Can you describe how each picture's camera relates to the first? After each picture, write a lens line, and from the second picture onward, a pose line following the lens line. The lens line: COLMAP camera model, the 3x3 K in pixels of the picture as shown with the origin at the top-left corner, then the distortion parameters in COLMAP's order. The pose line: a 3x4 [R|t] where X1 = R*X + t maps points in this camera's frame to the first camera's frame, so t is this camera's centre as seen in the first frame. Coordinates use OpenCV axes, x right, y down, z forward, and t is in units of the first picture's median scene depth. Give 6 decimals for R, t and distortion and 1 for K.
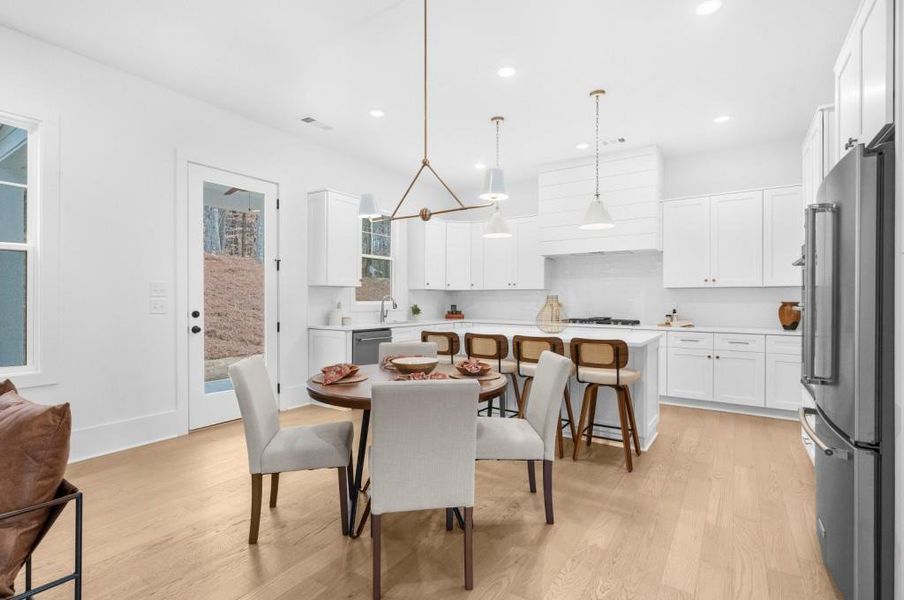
lens RADIAL K [[428.8, 0, 447.5], [0, 428.8, 300.5], [0, 0, 1]] dist [0.002305, 0.000874]
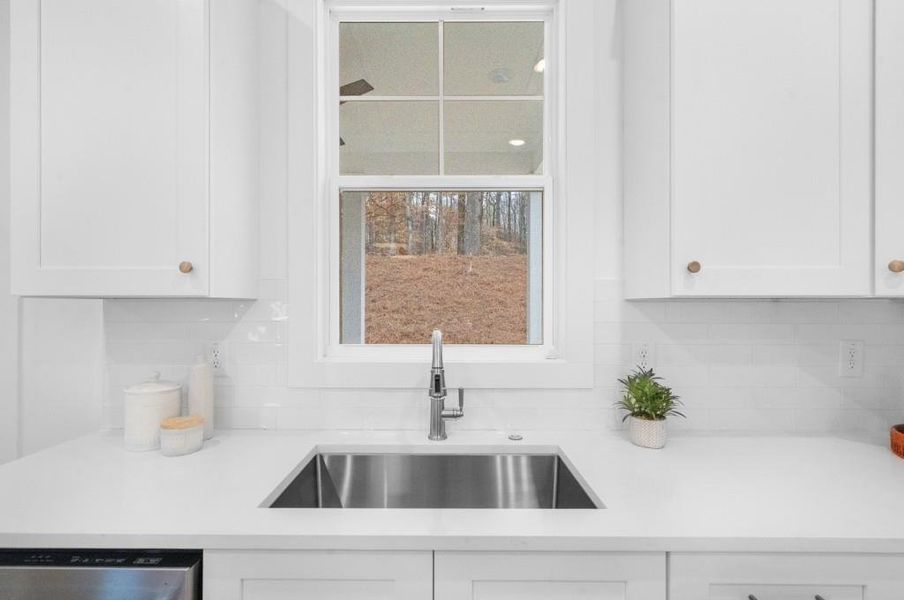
lens RADIAL K [[376.9, 0, 446.4], [0, 376.9, 305.8], [0, 0, 1]] dist [0.000847, 0.000191]
pose [[0.555714, -0.002234, -0.831370, 0.036047], [-0.000302, 0.999996, -0.002889, -0.031805], [0.831373, 0.001856, 0.555711, 1.197135]]
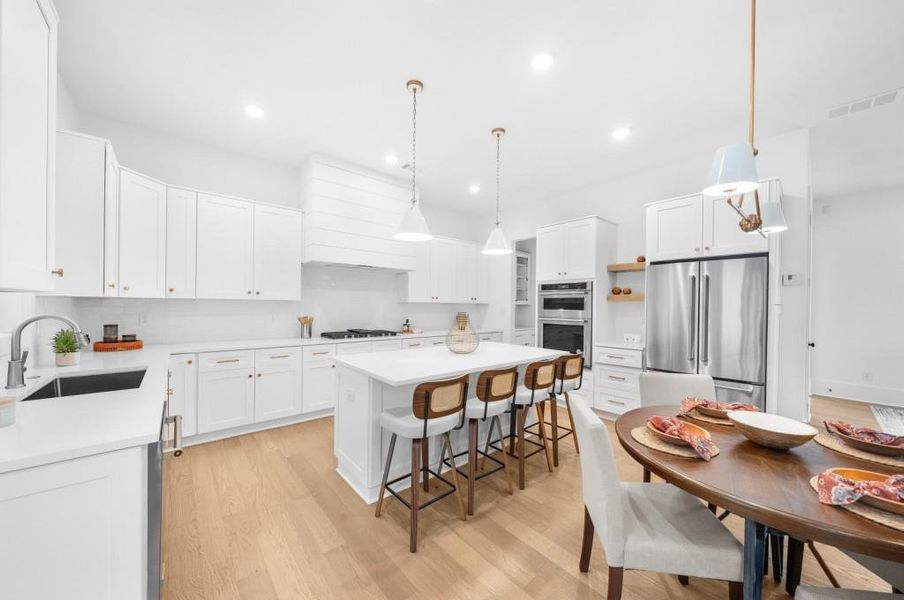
lens RADIAL K [[320.3, 0, 447.2], [0, 320.3, 306.5], [0, 0, 1]] dist [-0.001571, -0.000070]
pose [[0.268242, -0.005405, 0.963336, -0.421576], [-0.008934, 0.999927, 0.008098, -0.031599], [-0.963310, -0.010779, 0.268175, 0.782661]]
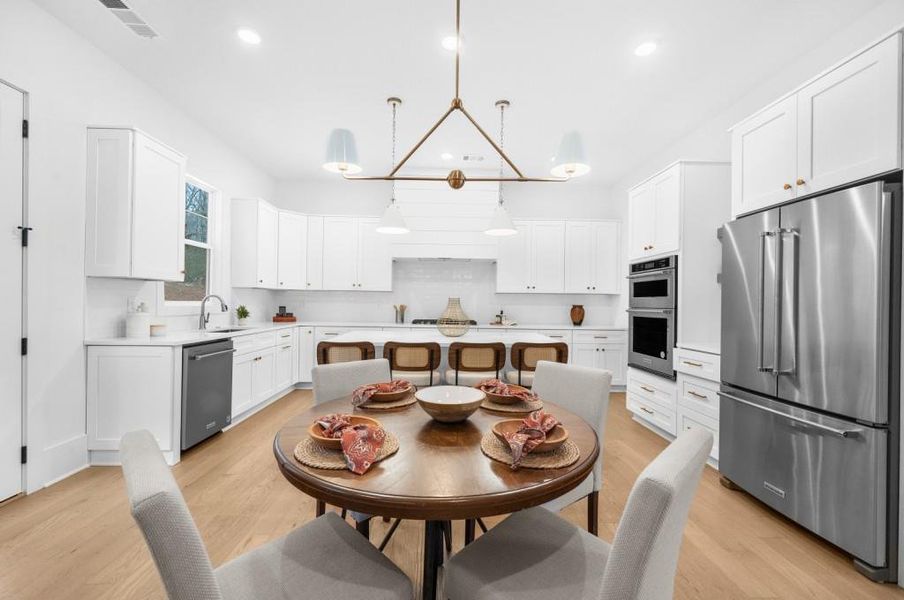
lens RADIAL K [[367.7, 0, 447.4], [0, 367.7, 303.0], [0, 0, 1]] dist [0.000041, 0.000162]
pose [[0.817899, 0.006449, 0.575325, -0.231609], [-0.009492, 0.999952, 0.002286, -0.001909], [-0.575283, -0.007331, 0.817922, 0.302059]]
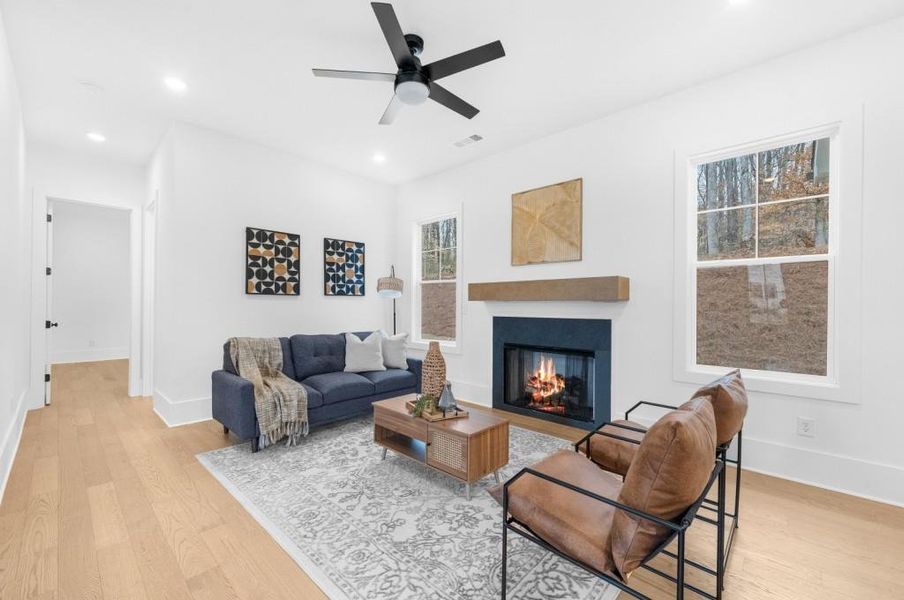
lens RADIAL K [[367.7, 0, 447.4], [0, 367.7, 303.0], [0, 0, 1]] dist [0.000041, 0.000162]
pose [[-0.160630, -0.011785, -0.986944, -0.005743], [-0.009142, 0.999904, -0.010452, -0.001171], [0.986972, 0.007344, -0.160722, 0.195056]]
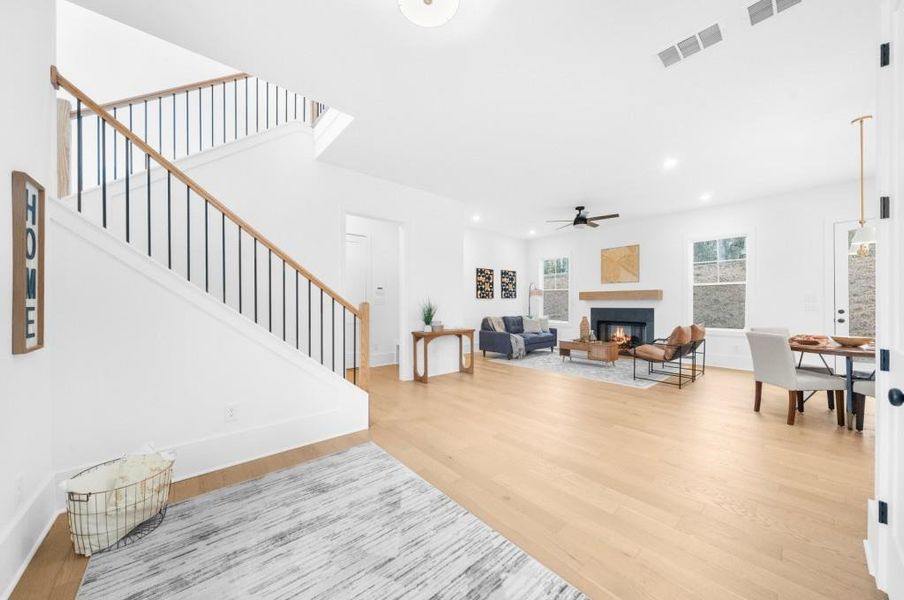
lens RADIAL K [[313.3, 0, 447.8], [0, 313.3, 303.7], [0, 0, 1]] dist [-0.004966, -0.000081]
pose [[-0.269947, -0.001203, -0.962874, 0.910238], [-0.001180, 0.999999, -0.000918, 0.003270], [0.962875, 0.000888, -0.269948, -0.145778]]
